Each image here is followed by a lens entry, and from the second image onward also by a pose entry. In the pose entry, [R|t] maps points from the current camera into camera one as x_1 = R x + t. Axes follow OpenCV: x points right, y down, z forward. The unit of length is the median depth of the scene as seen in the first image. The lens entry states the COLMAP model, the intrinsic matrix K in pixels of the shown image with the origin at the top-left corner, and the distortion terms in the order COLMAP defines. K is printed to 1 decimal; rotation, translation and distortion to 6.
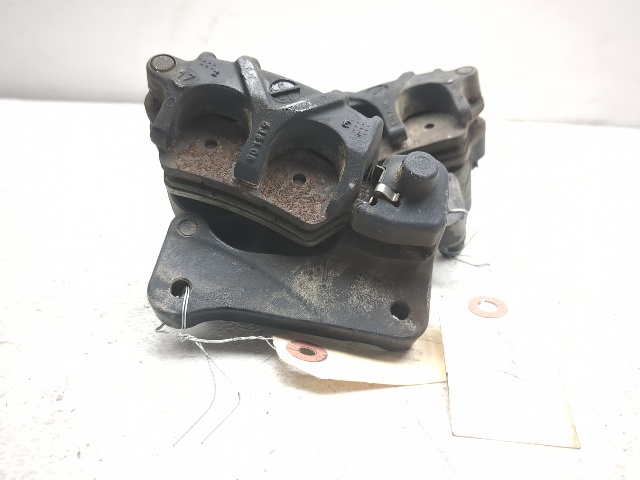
lens RADIAL K [[582.4, 0, 320.0], [0, 582.4, 240.0], [0, 0, 1]] dist [0.052617, -0.113940]
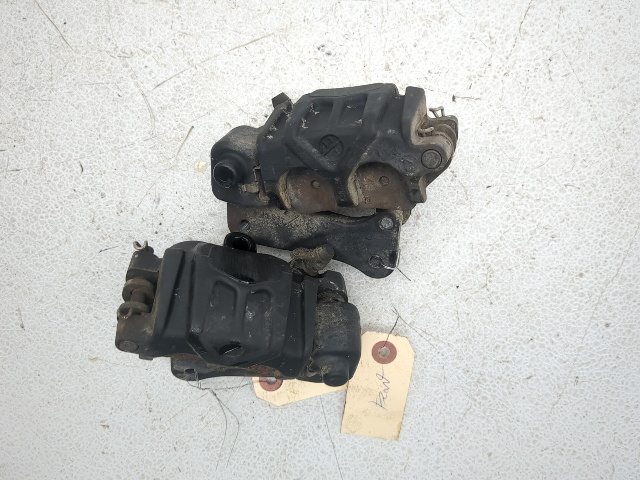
lens RADIAL K [[582.4, 0, 320.0], [0, 582.4, 240.0], [0, 0, 1]] dist [0.052617, -0.113940]
pose [[0.998765, 0.030354, -0.039341, 0.173178], [0.031441, 0.227042, 0.973377, -1.540387], [0.038478, -0.973412, 0.225808, 0.968446]]
